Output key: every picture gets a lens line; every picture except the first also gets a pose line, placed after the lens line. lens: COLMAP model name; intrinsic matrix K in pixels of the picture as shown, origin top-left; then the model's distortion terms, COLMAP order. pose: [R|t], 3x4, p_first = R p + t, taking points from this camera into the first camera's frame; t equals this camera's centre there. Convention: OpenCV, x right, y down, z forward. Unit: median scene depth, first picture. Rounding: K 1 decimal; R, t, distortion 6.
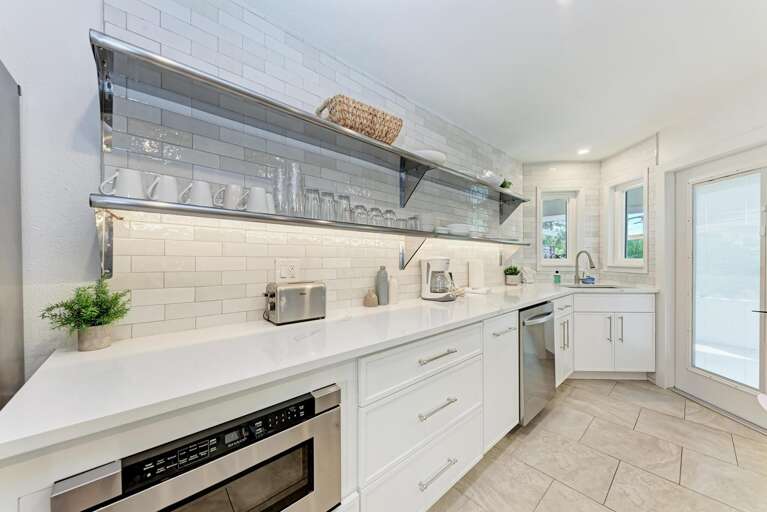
lens RADIAL K [[272.8, 0, 379.6], [0, 272.8, 257.4], [0, 0, 1]] dist [-0.001043, -0.000053]
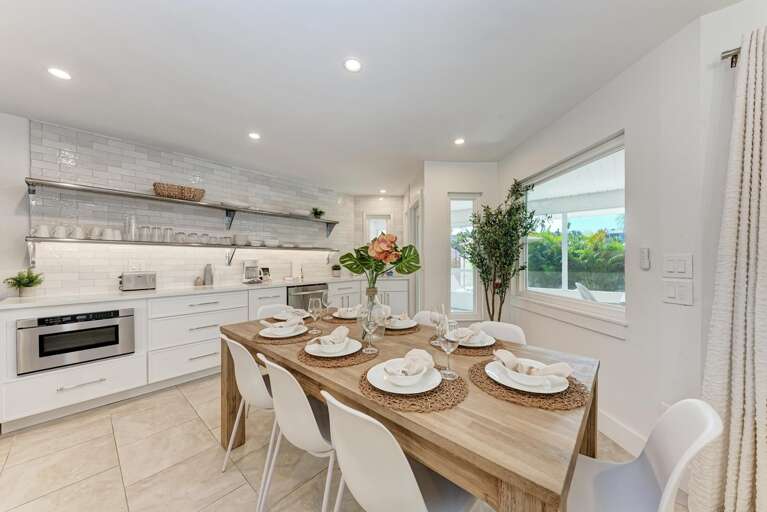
lens RADIAL K [[272.8, 0, 386.8], [0, 272.8, 258.5], [0, 0, 1]] dist [-0.001043, -0.000053]
pose [[0.991450, -0.000006, 0.130487, 1.578043], [-0.000468, 0.999993, 0.003603, -0.017934], [-0.130486, -0.003633, 0.991443, -1.581755]]
